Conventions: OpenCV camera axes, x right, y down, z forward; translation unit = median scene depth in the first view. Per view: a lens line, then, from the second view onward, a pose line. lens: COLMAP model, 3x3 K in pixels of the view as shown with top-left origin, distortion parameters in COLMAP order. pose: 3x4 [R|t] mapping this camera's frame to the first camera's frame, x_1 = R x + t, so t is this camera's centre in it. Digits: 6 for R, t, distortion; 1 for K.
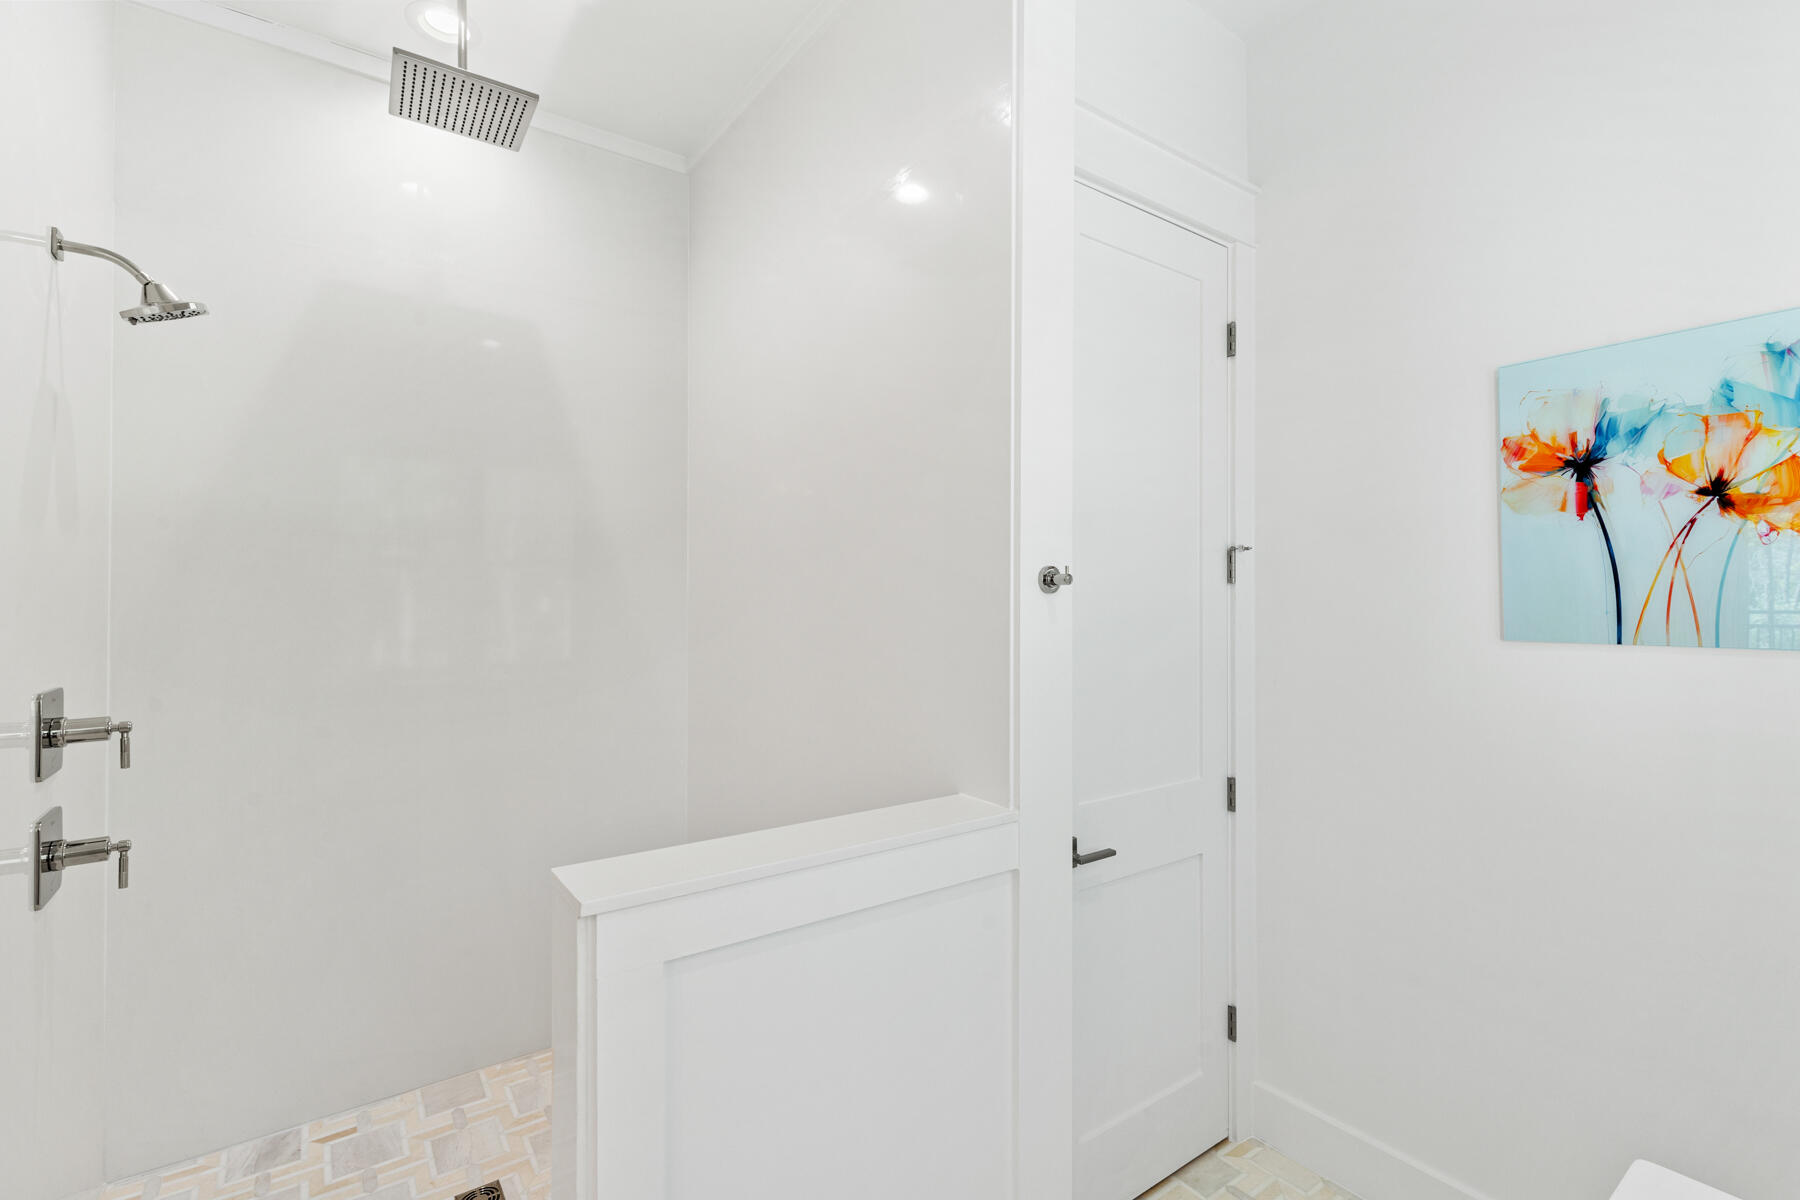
lens RADIAL K [[814.1, 0, 900.0], [0, 814.1, 600.0], [0, 0, 1]] dist [-0.000656, -0.000002]
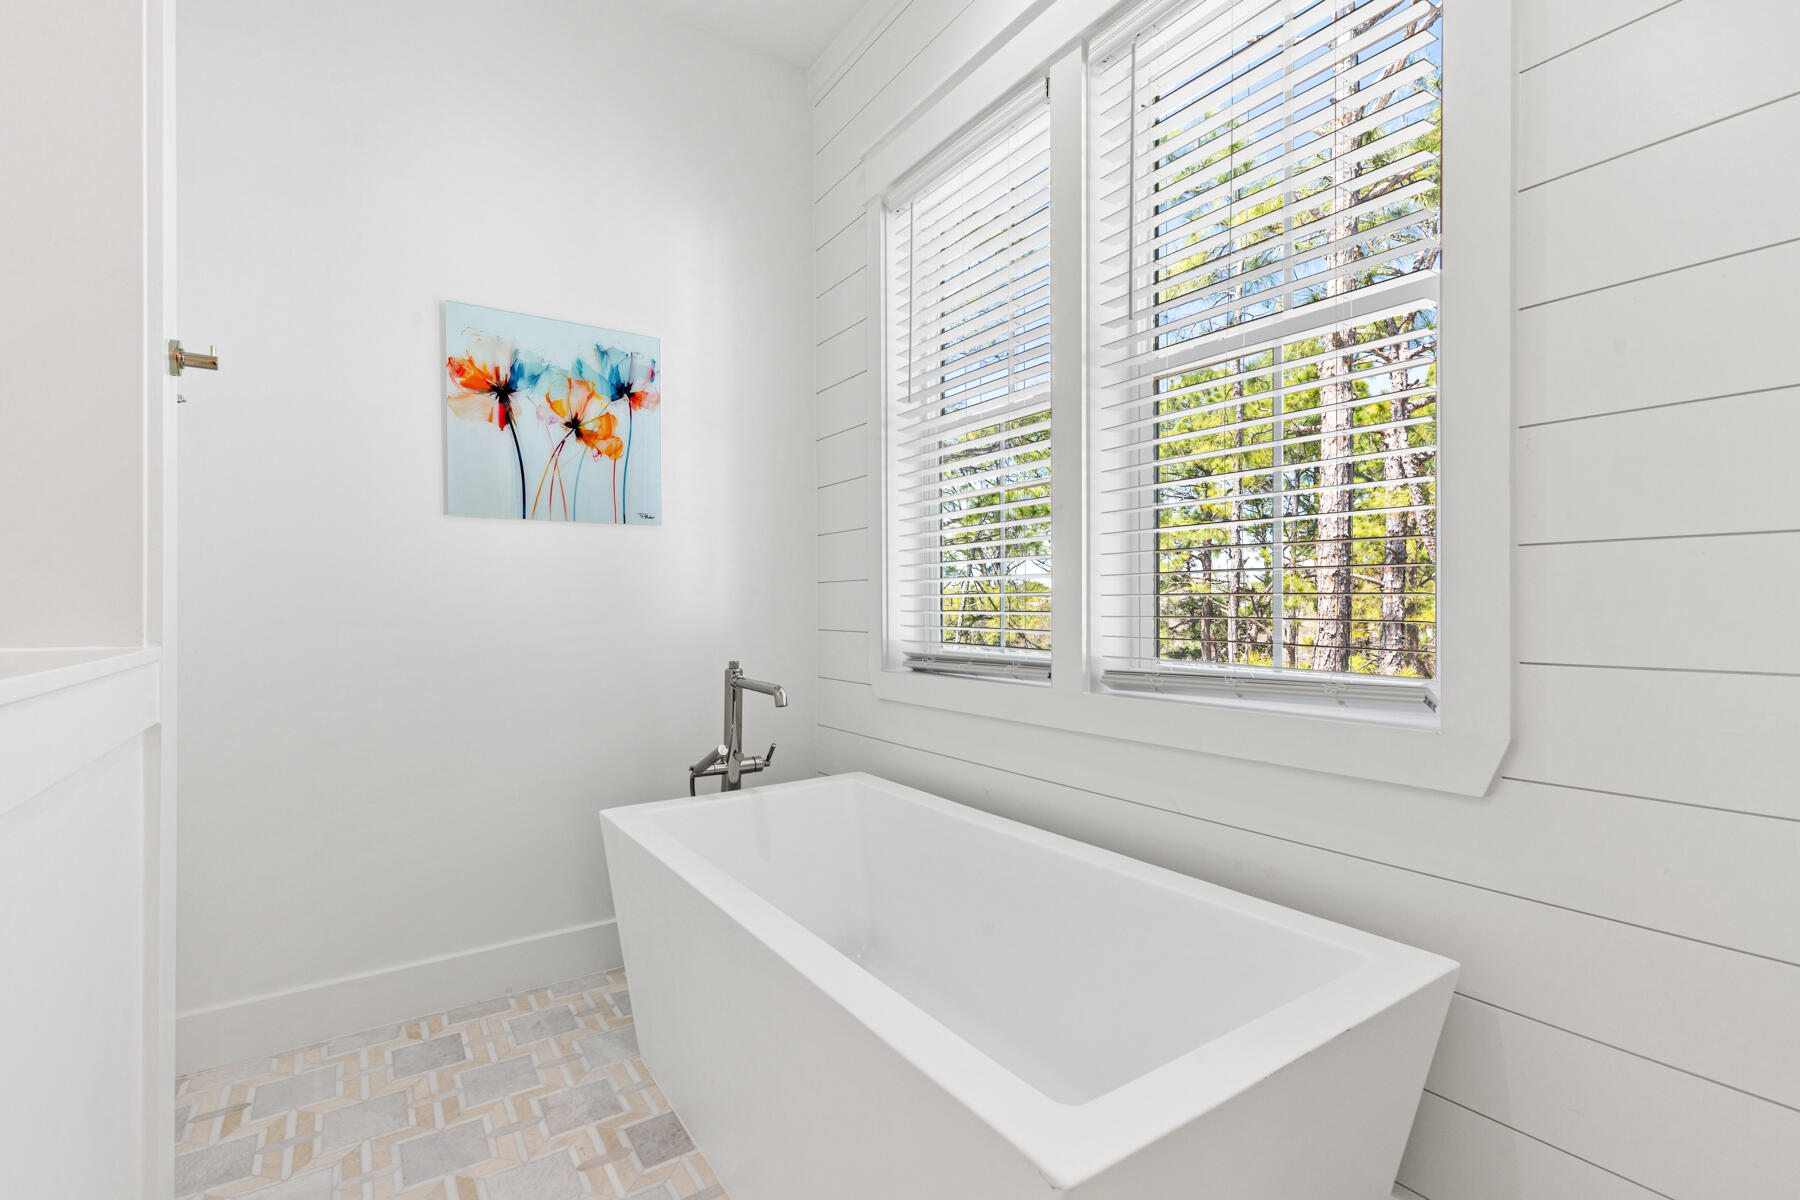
lens RADIAL K [[814.1, 0, 900.0], [0, 814.1, 600.0], [0, 0, 1]] dist [-0.000656, -0.000002]
pose [[0.045055, 0.001931, 0.998983, -0.551303], [-0.005335, 0.999984, -0.001693, 0.198546], [-0.998970, -0.005254, 0.045065, 0.252375]]
